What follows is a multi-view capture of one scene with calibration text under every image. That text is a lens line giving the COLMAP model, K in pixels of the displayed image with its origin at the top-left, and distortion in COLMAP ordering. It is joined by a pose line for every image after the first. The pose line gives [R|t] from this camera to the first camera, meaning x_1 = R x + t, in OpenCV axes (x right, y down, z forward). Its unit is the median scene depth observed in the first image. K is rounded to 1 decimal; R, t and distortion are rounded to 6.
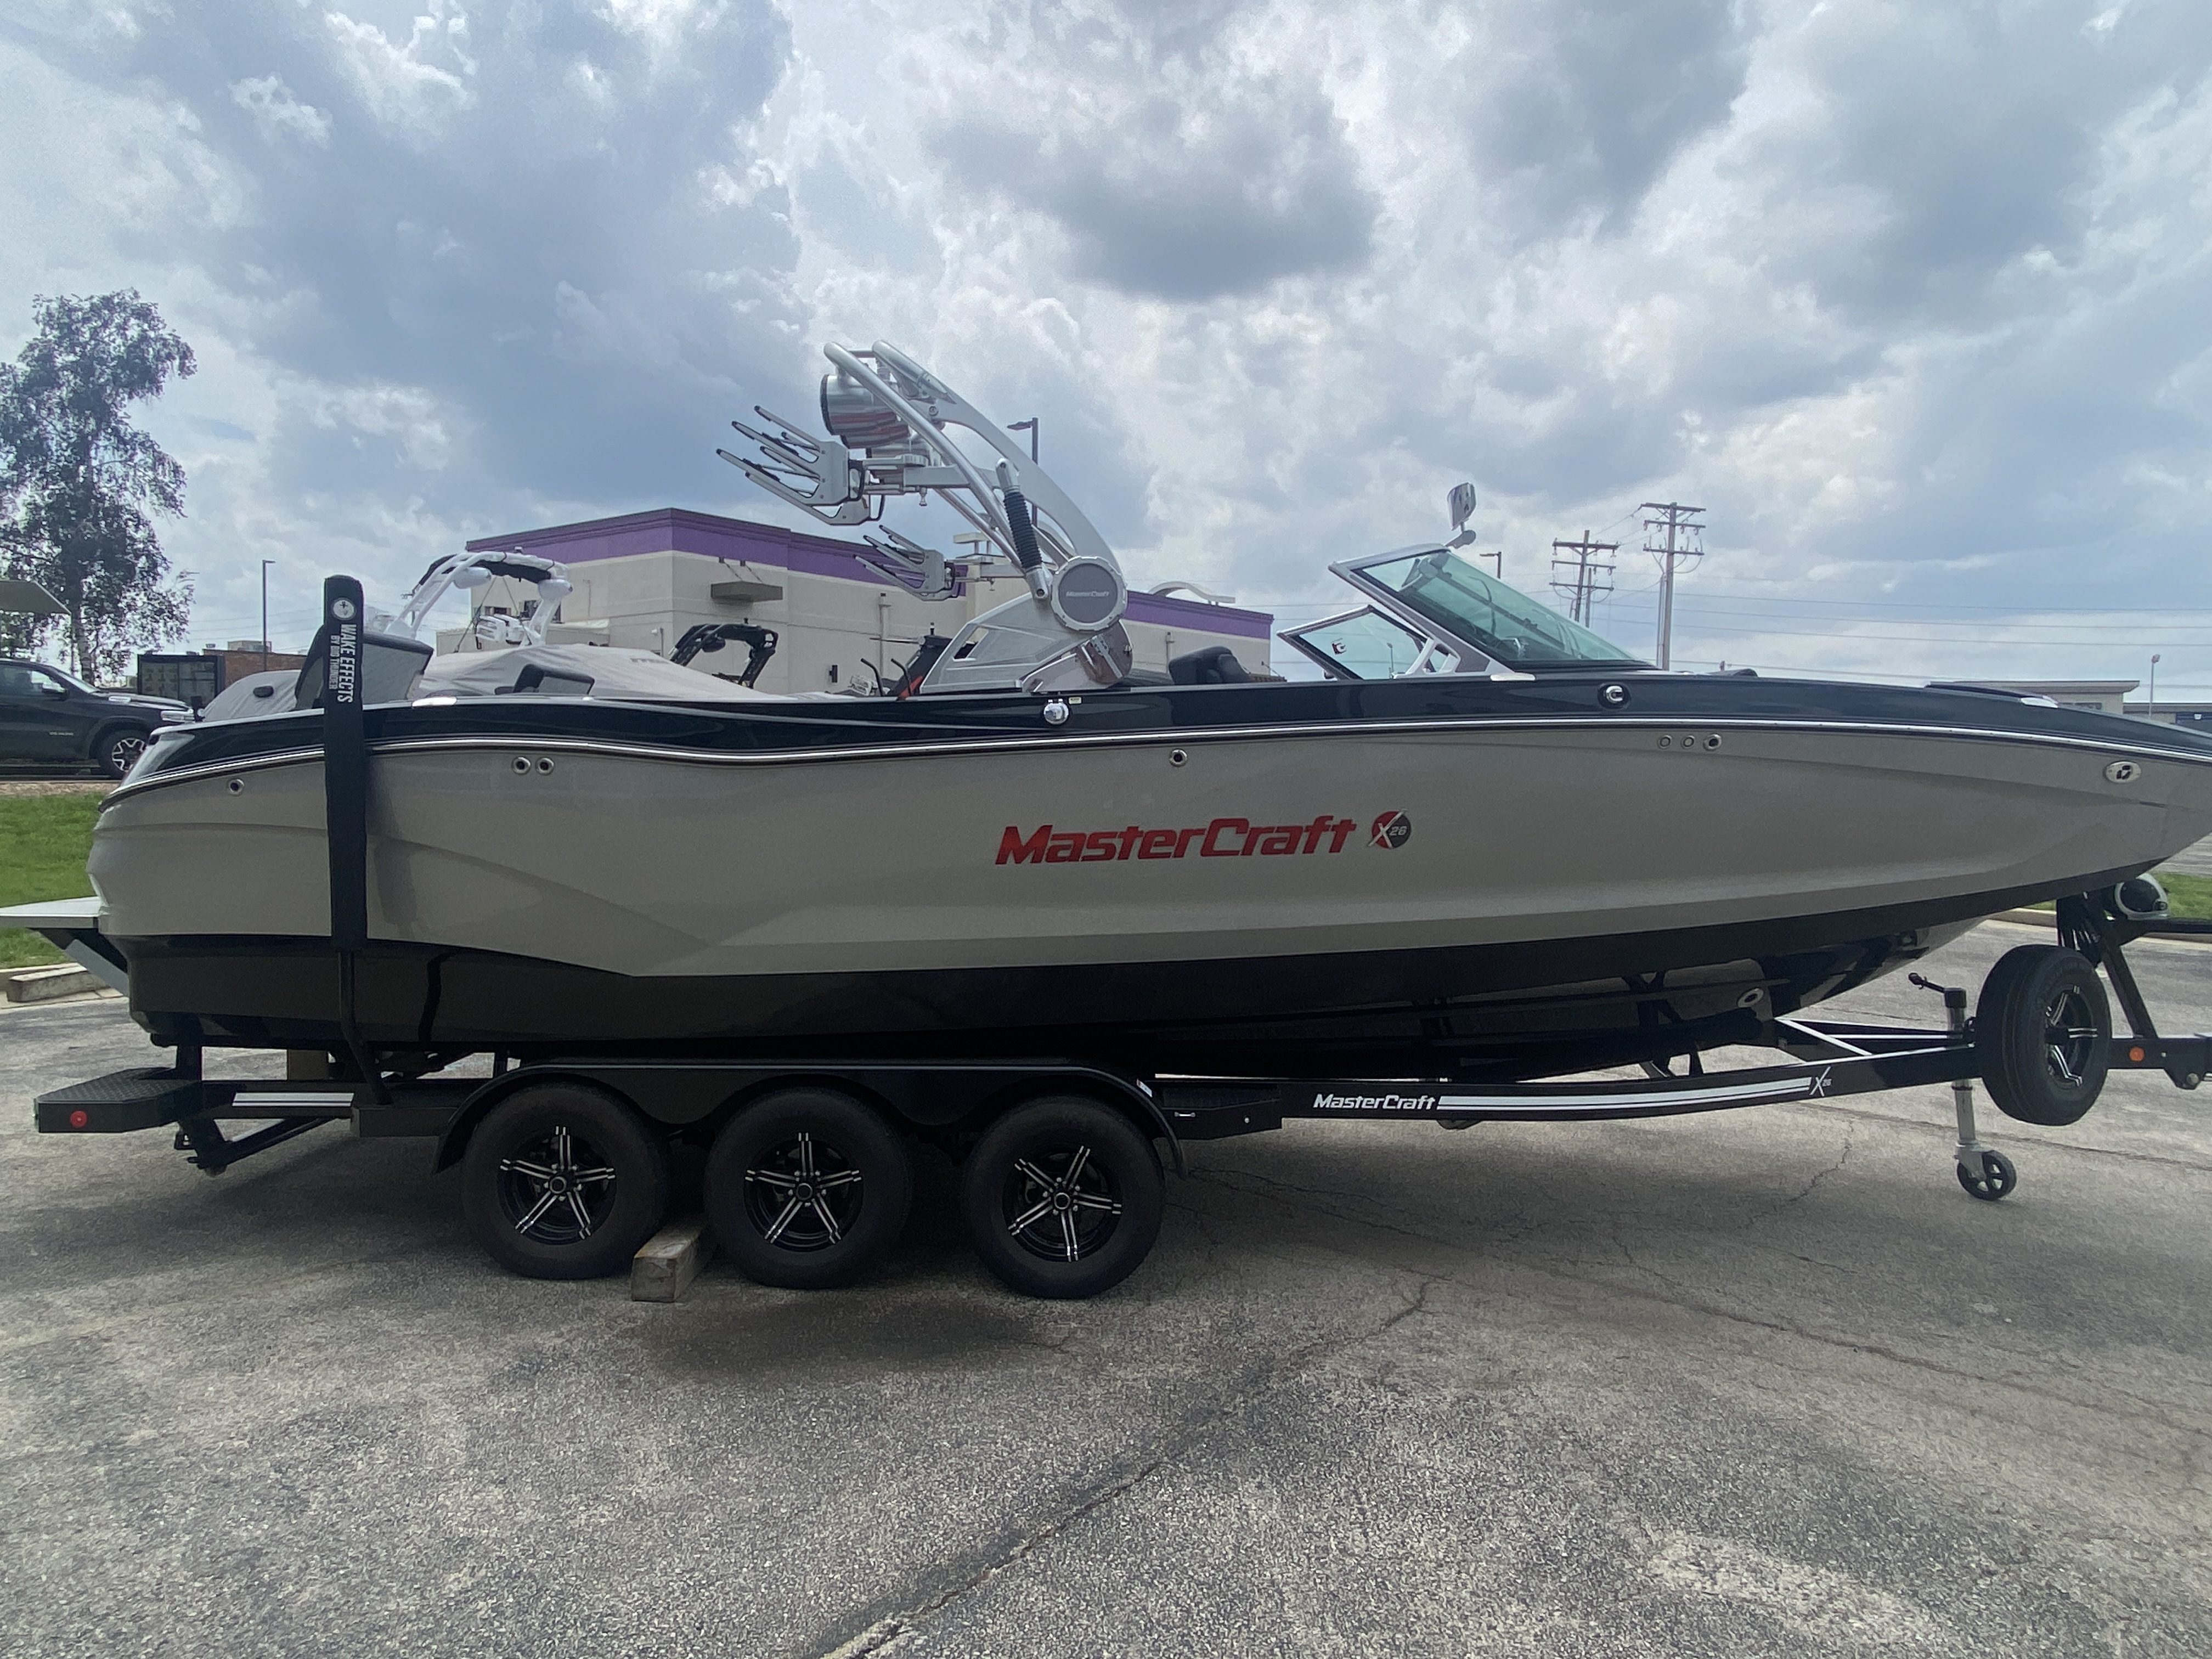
lens RADIAL K [[1351.3, 0, 1106.0], [0, 1351.3, 829.5], [0, 0, 1]] dist [0.068753, -0.073865]
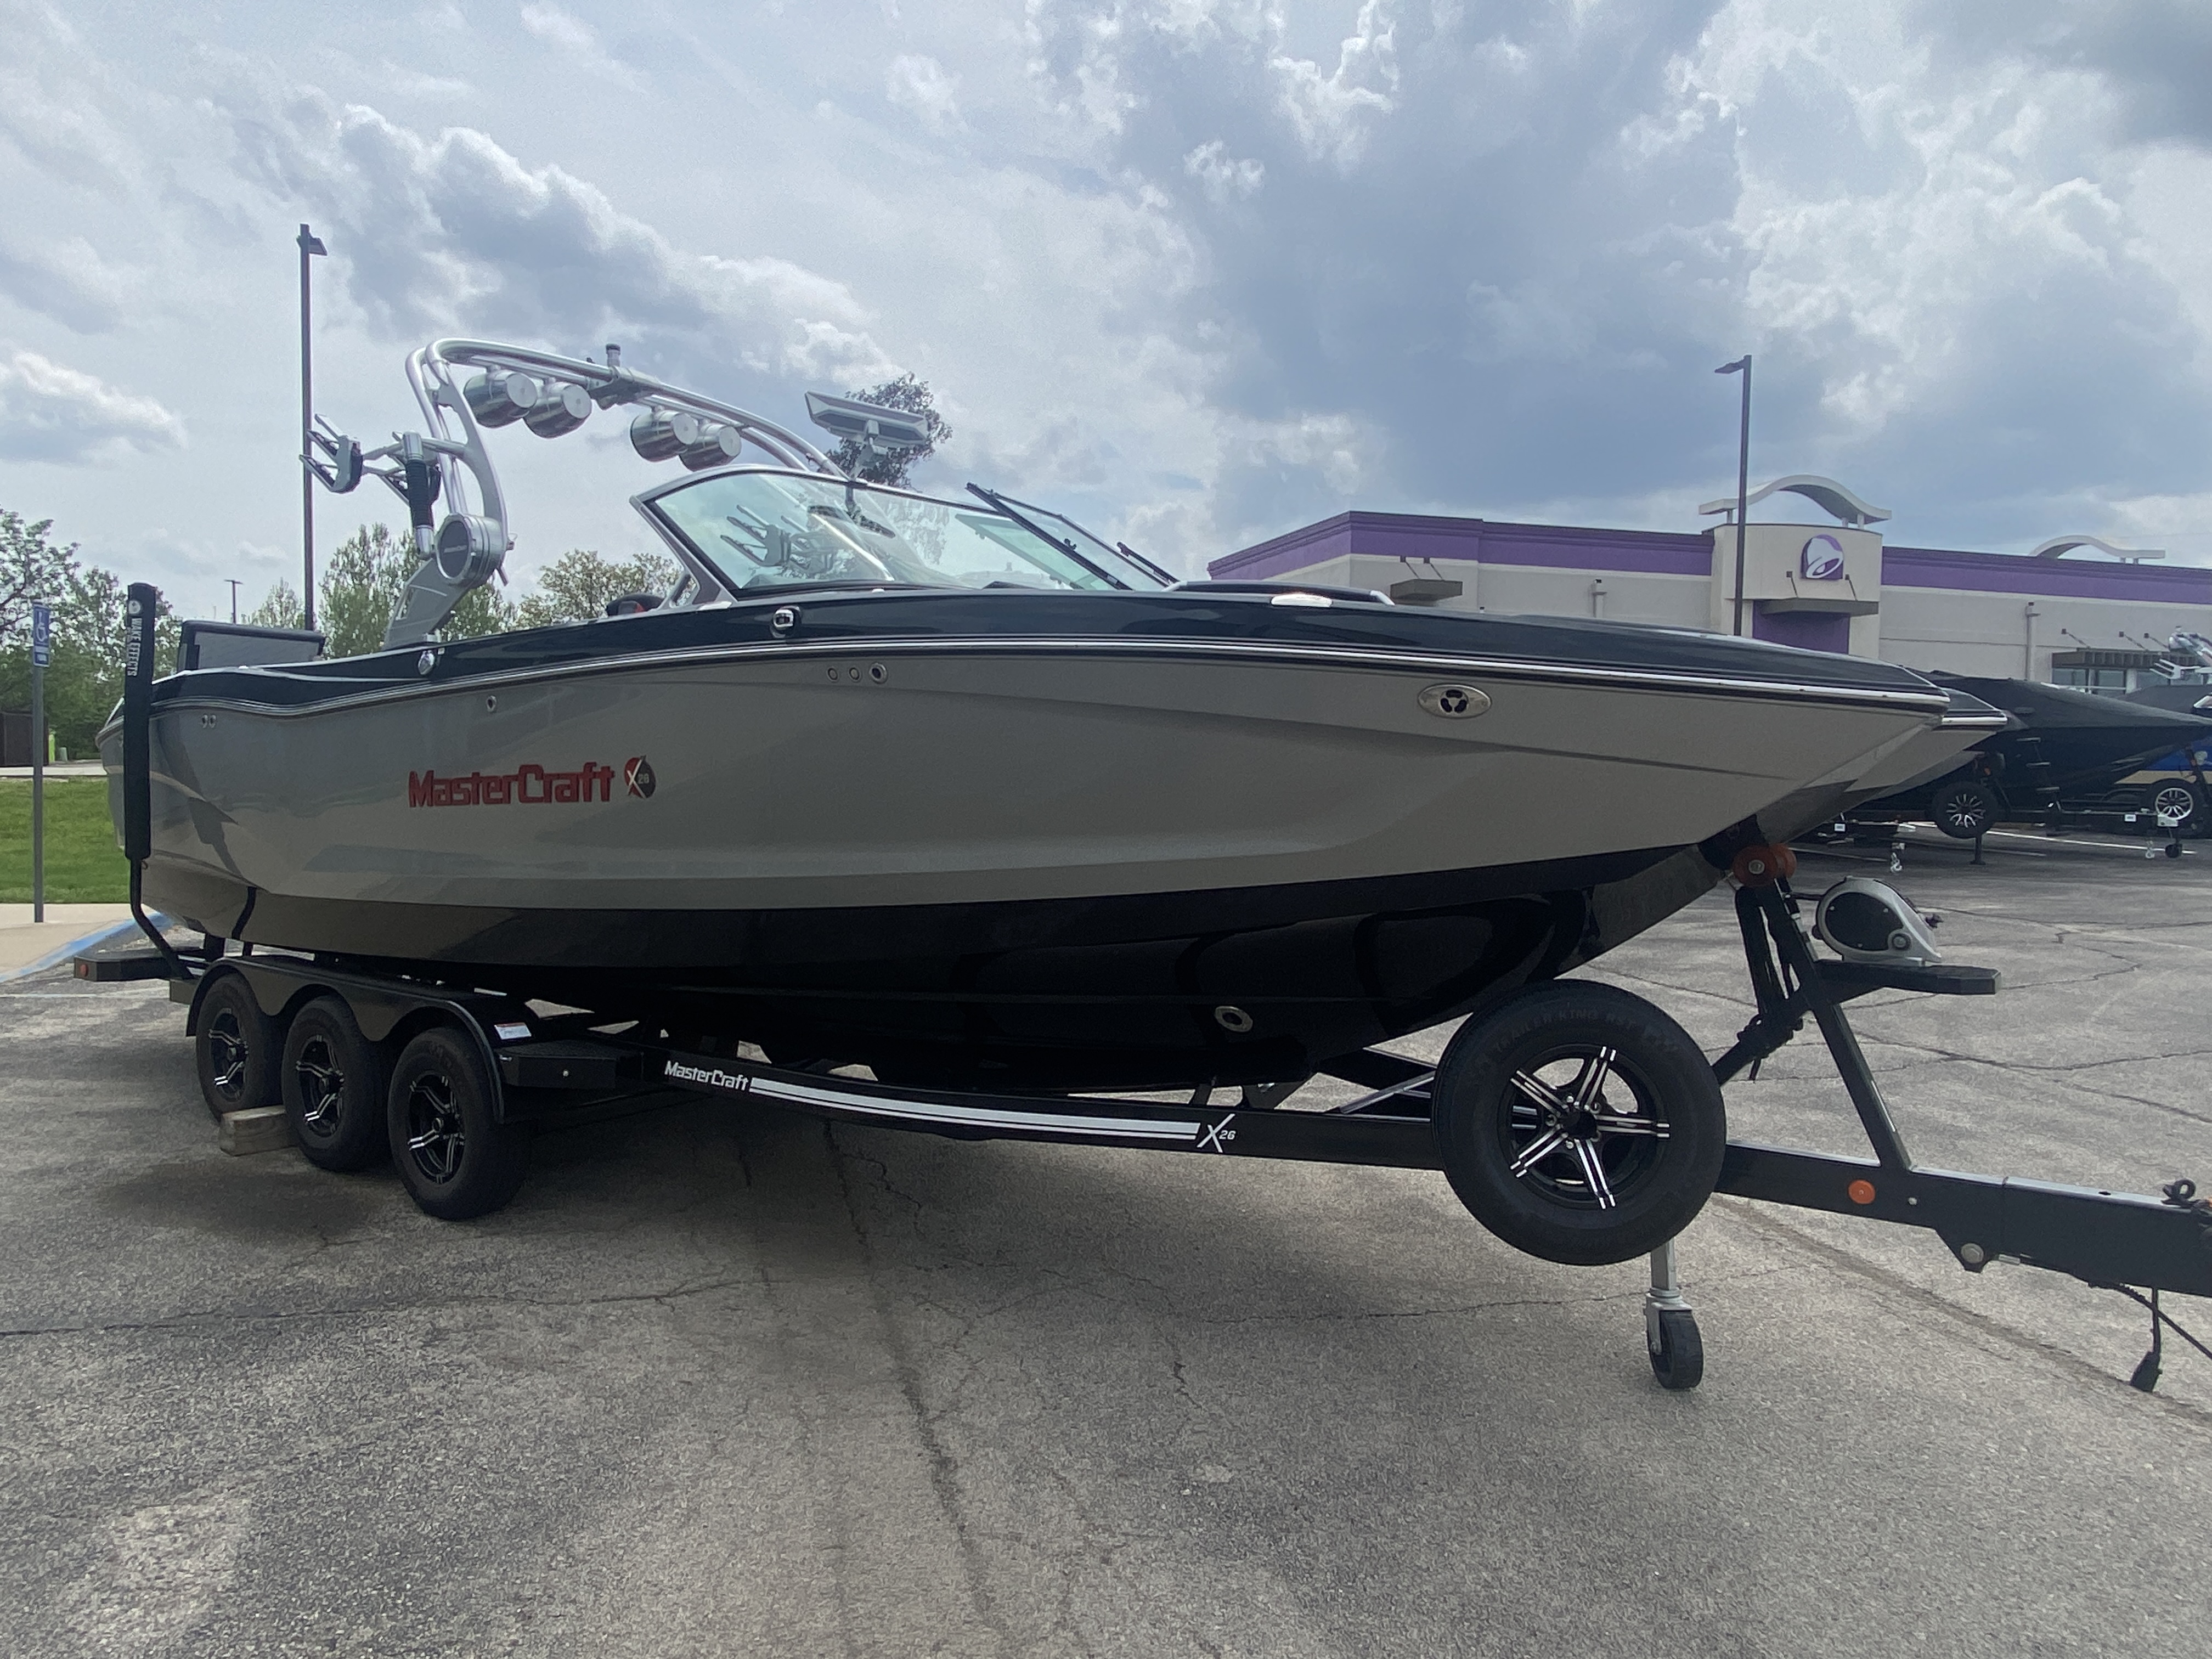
lens RADIAL K [[1422.4, 0, 1106.0], [0, 1422.4, 829.5], [0, 0, 1]] dist [0.056953, -0.061149]
pose [[0.815368, 0.027475, -0.578291, 1.045918], [-0.034619, 0.999400, -0.001330, 0.026379], [0.577907, 0.021104, 0.815830, 0.382408]]
